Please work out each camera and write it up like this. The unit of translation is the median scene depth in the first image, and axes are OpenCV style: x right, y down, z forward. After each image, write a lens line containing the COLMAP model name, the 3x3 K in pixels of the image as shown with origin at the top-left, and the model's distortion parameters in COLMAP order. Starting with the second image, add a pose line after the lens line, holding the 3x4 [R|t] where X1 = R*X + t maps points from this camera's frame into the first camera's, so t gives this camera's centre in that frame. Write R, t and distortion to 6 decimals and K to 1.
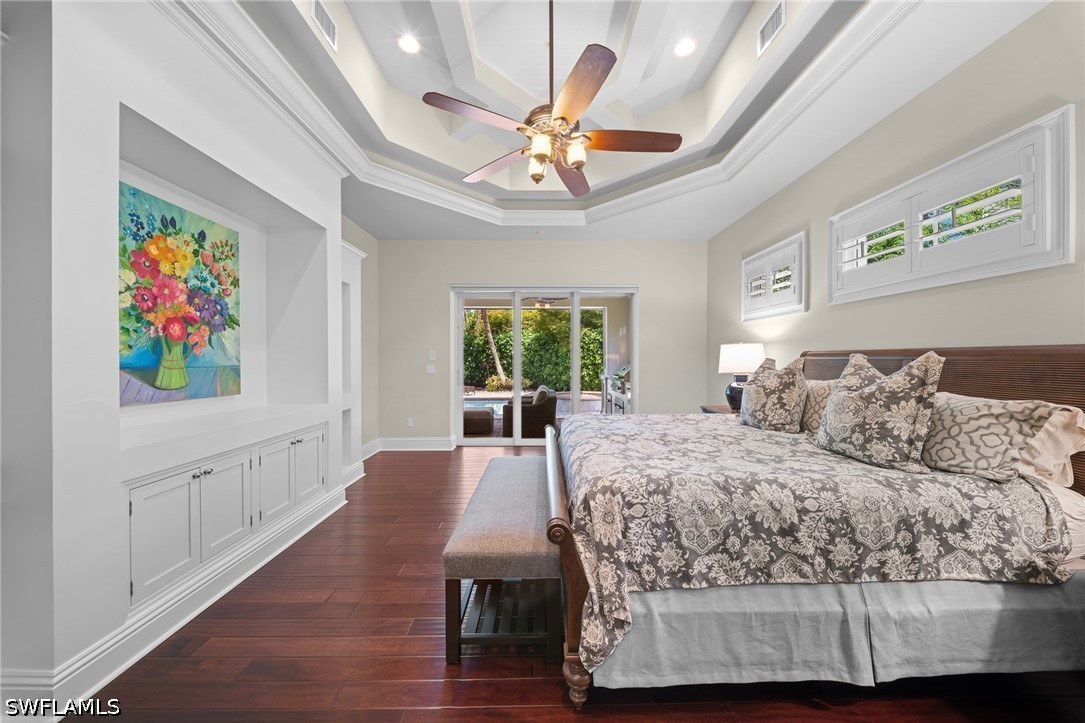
lens RADIAL K [[380.1, 0, 546.8], [0, 380.1, 359.4], [0, 0, 1]] dist [0.001932, -0.002836]
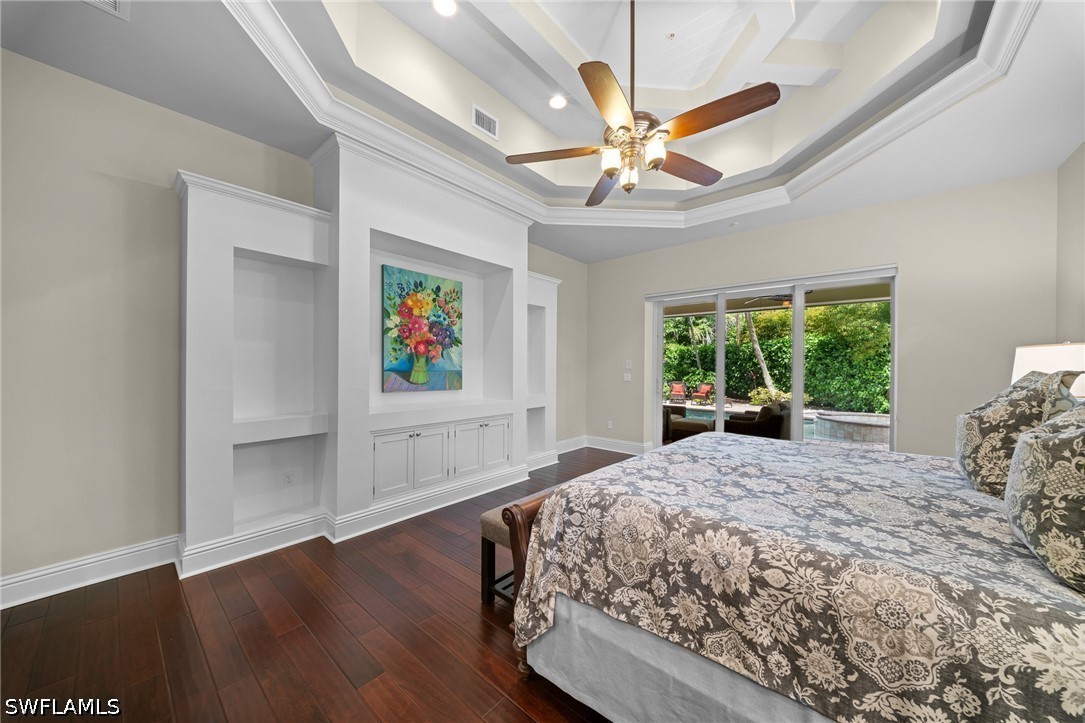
lens RADIAL K [[380.1, 0, 547.0], [0, 380.1, 367.3], [0, 0, 1]] dist [0.001932, -0.002836]
pose [[0.748538, 0.008165, -0.663042, 0.635611], [-0.009622, 0.999953, 0.001451, -0.003579], [0.663023, 0.005294, 0.748581, 0.143006]]
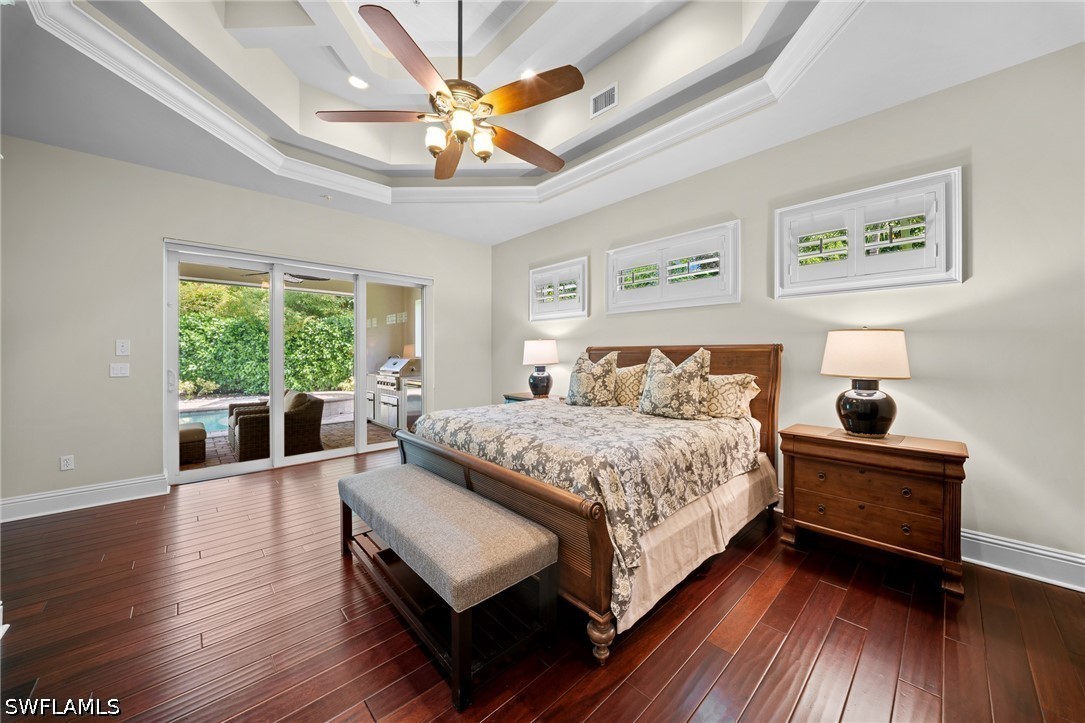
lens RADIAL K [[380.1, 0, 549.5], [0, 380.1, 352.5], [0, 0, 1]] dist [0.001932, -0.002836]
pose [[0.735468, 0.000897, 0.677559, -0.575833], [0.001838, 0.999993, -0.003319, 0.005019], [-0.677557, 0.003687, 0.735461, 0.204243]]
